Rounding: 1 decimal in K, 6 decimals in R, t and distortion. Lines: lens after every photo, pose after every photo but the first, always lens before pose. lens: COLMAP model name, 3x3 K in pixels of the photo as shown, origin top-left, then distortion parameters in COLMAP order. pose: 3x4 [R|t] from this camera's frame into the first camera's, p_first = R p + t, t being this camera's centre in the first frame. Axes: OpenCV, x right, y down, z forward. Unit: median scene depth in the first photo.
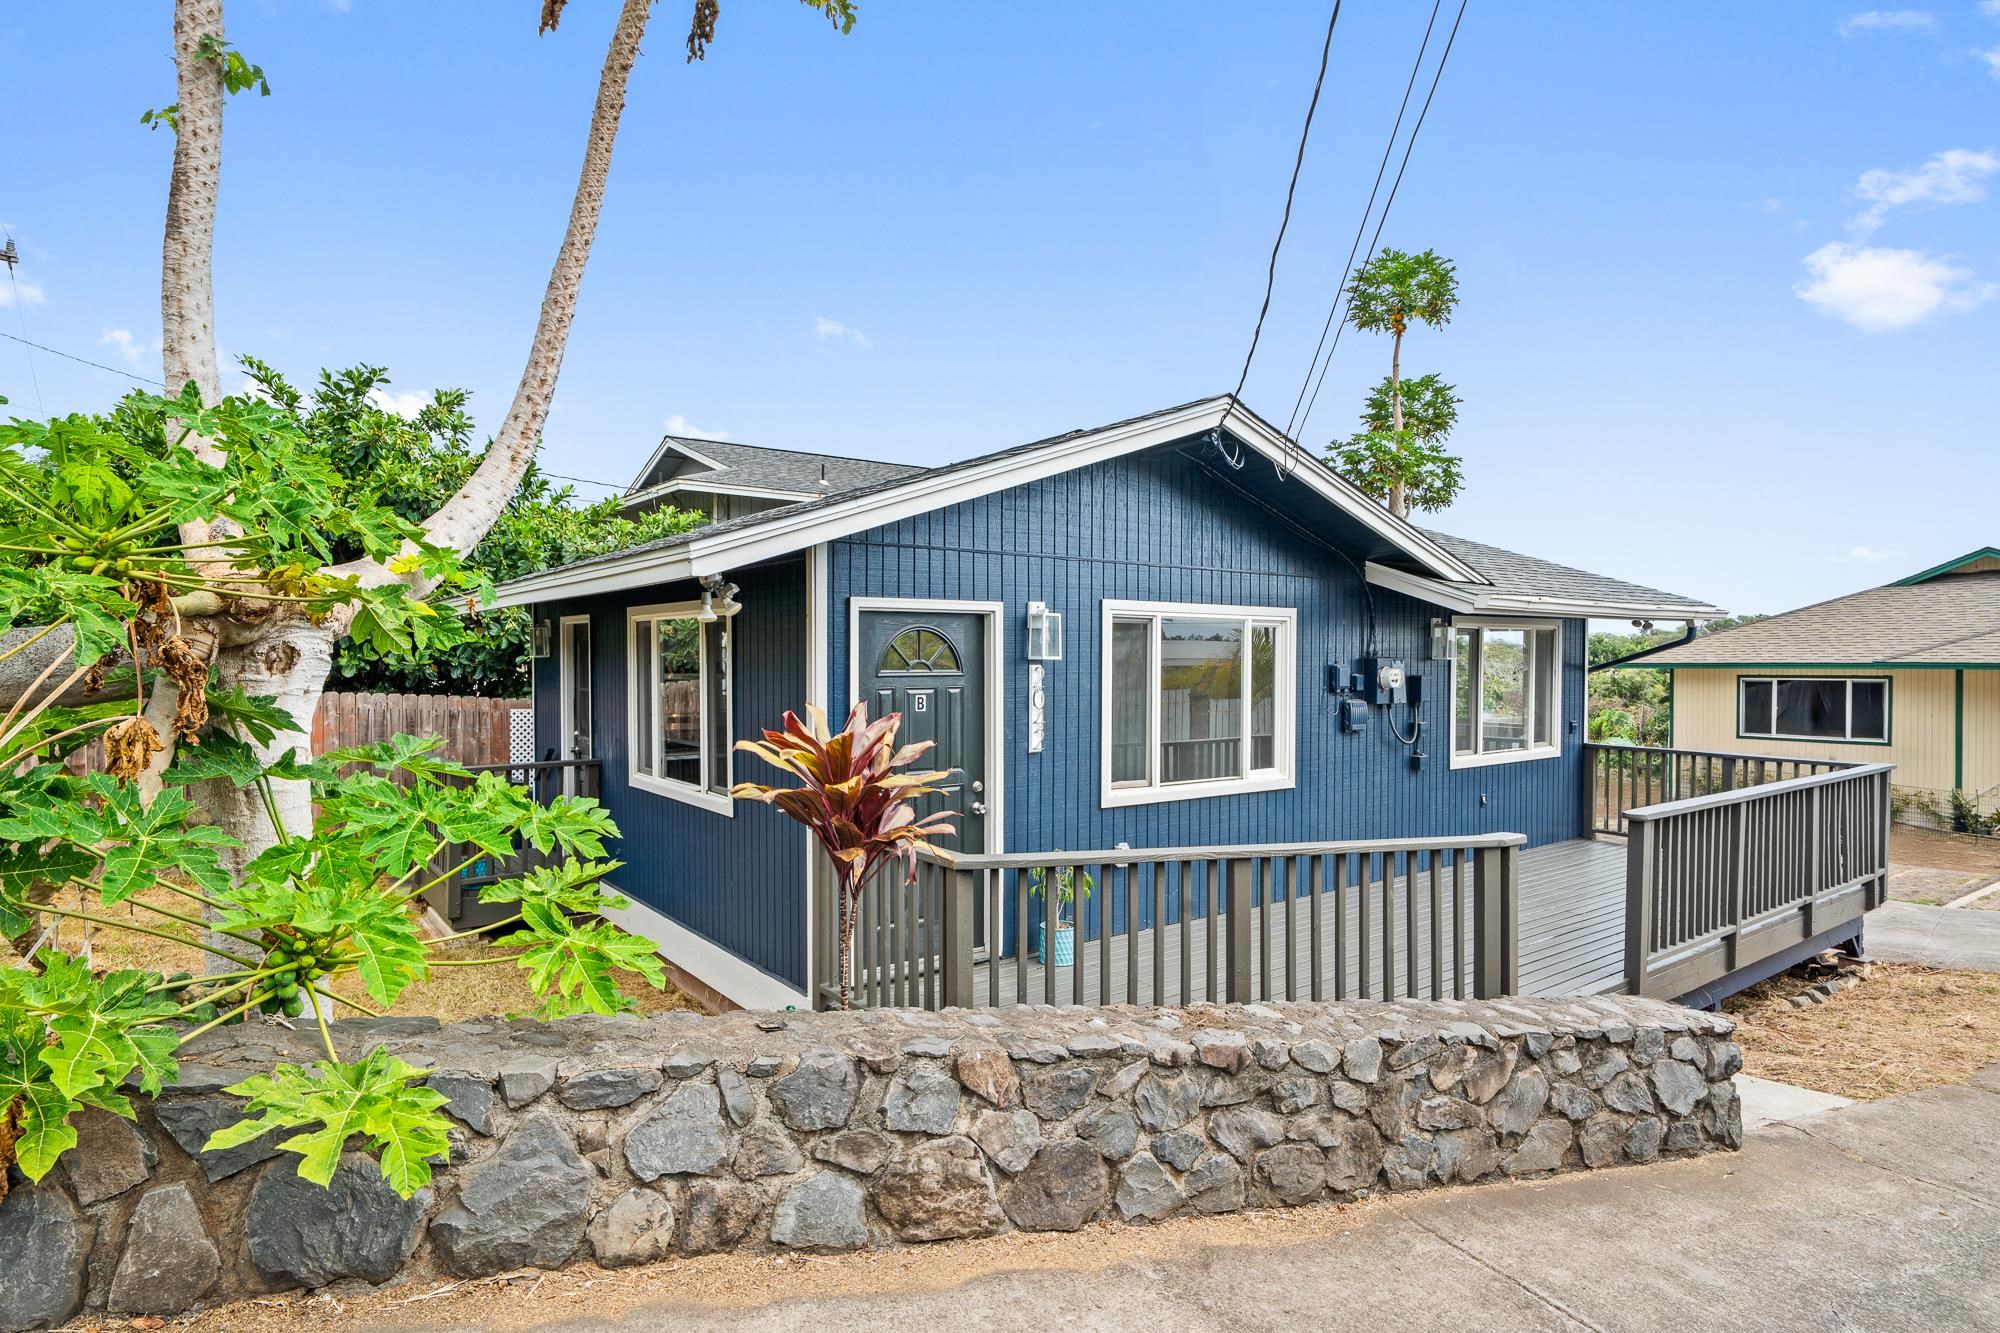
lens RADIAL K [[1067.9, 0, 999.2], [0, 1067.9, 671.4], [0, 0, 1]] dist [0.005297, 0.000231]
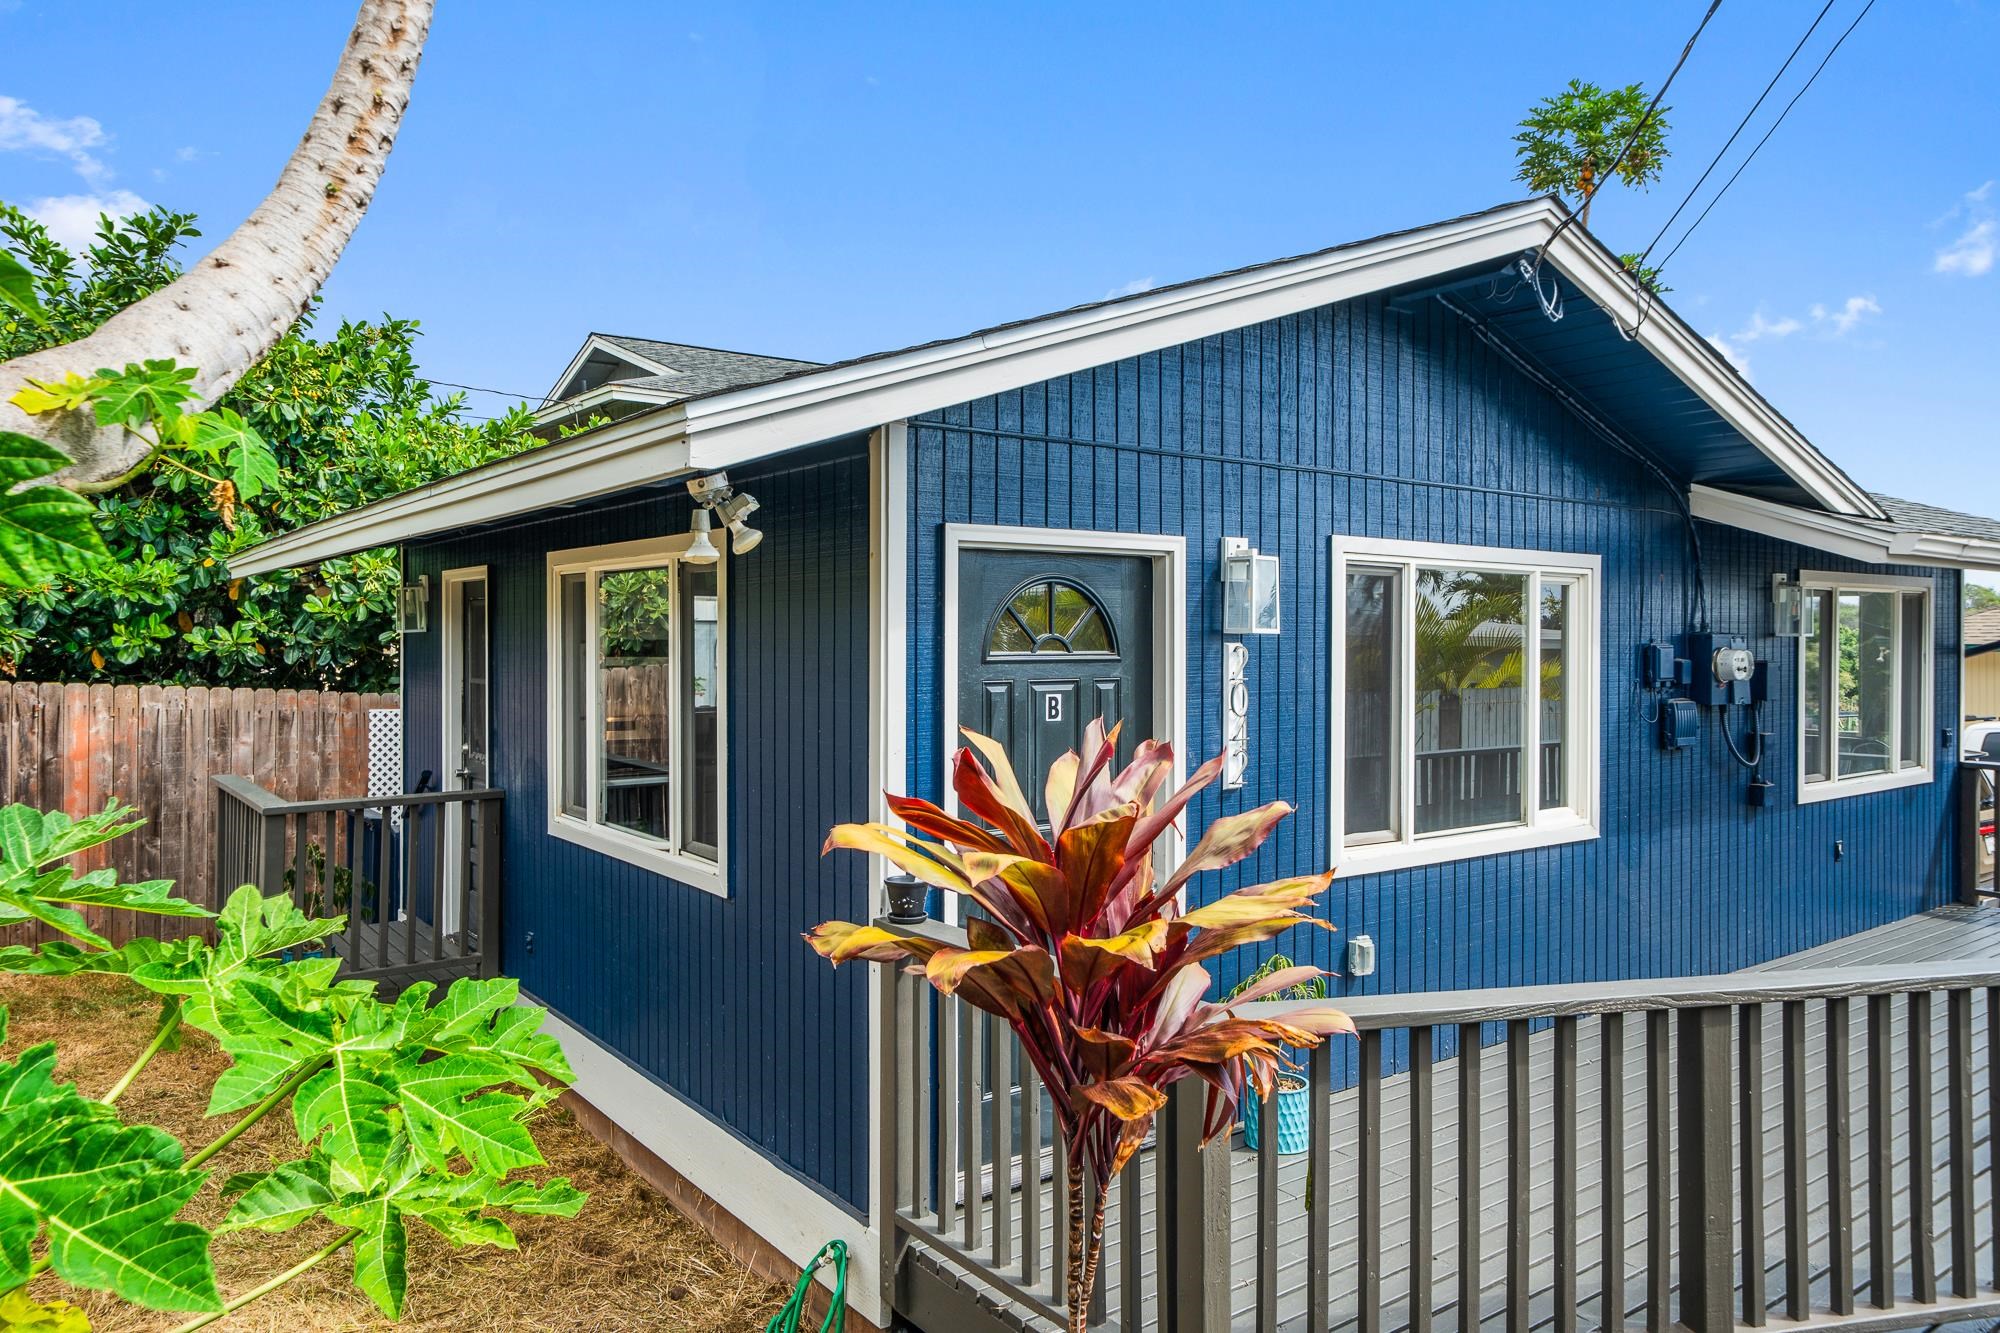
lens RADIAL K [[1347.5, 0, 1007.5], [0, 1347.5, 634.3], [0, 0, 1]] dist [0.001424, 0.006904]
pose [[0.999991, 0.000840, 0.004262, -0.078911], [-0.000774, 0.999879, -0.015522, 0.000757], [-0.004275, 0.015518, 0.999870, 0.201148]]
